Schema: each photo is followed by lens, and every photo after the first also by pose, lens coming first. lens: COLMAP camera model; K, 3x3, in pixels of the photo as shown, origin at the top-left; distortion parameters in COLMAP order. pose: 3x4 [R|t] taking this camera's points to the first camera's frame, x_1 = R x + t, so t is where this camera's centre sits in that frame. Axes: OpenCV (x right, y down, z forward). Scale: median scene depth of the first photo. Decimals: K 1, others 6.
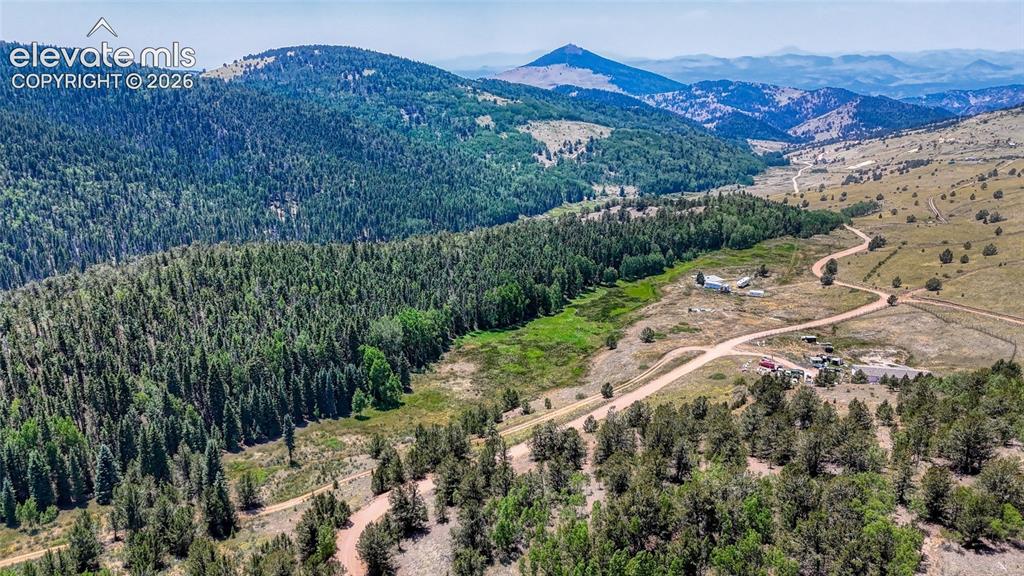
lens RADIAL K [[751.7, 0, 512.7], [0, 751.7, 288.1], [0, 0, 1]] dist [0.071570, -0.064993]
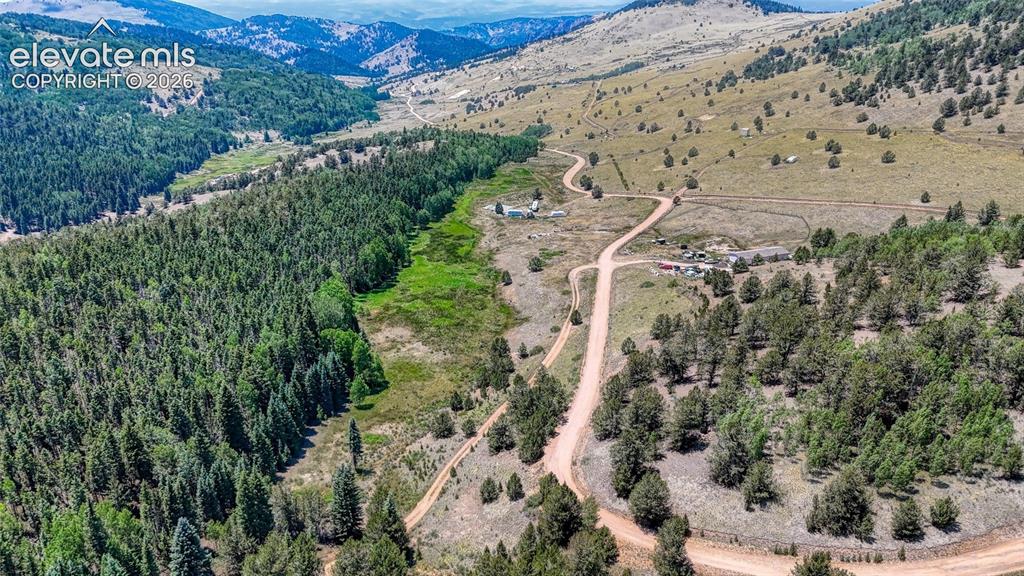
lens RADIAL K [[751.7, 0, 512.7], [0, 751.7, 288.1], [0, 0, 1]] dist [0.071570, -0.064993]
pose [[0.840255, -0.196429, 0.505358, -0.094163], [0.156477, 0.980261, 0.120847, -0.008943], [-0.519120, -0.022466, 0.854406, 0.030969]]
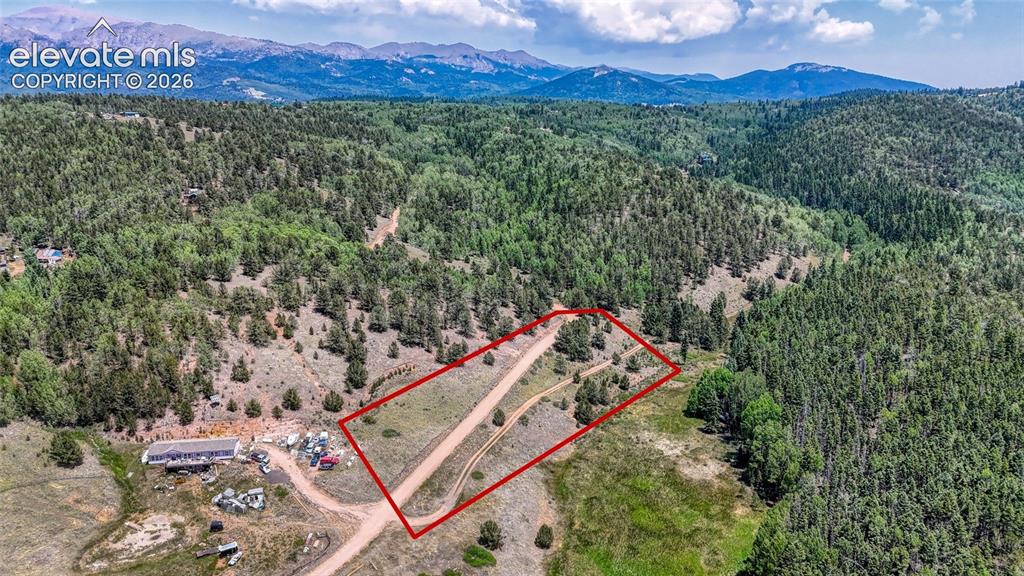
lens RADIAL K [[751.7, 0, 512.7], [0, 751.7, 288.1], [0, 0, 1]] dist [0.071570, -0.064993]
pose [[-0.934247, 0.086823, -0.345896, 0.086785], [-0.105693, 0.858929, 0.501069, -0.102313], [0.340605, 0.504681, -0.793275, 0.341392]]
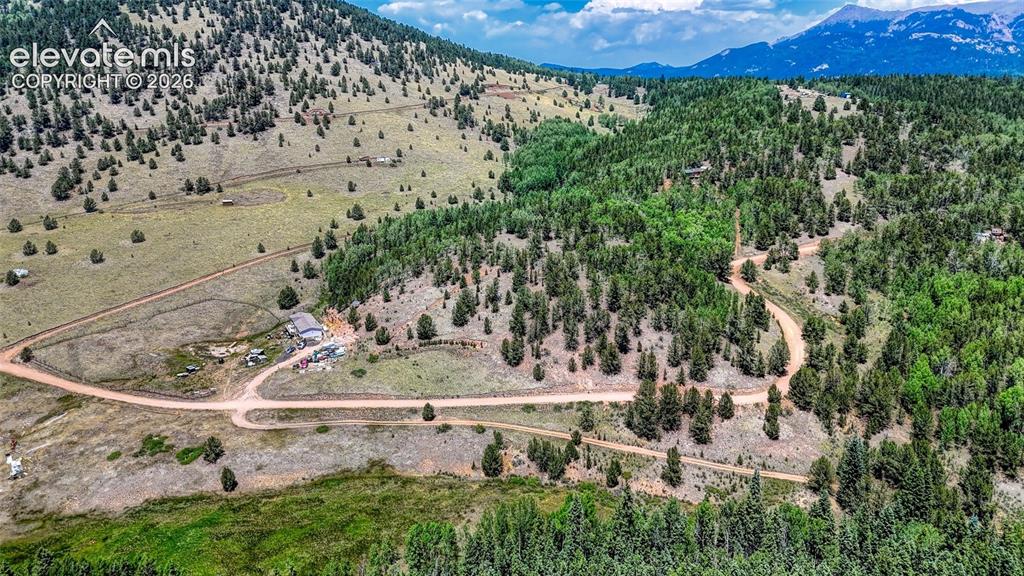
lens RADIAL K [[751.7, 0, 512.7], [0, 751.7, 288.1], [0, 0, 1]] dist [0.071570, -0.064993]
pose [[-0.616885, -0.208224, 0.759010, -0.126349], [0.233764, 0.872377, 0.429316, -0.076870], [-0.751537, 0.442268, -0.489481, 0.263007]]
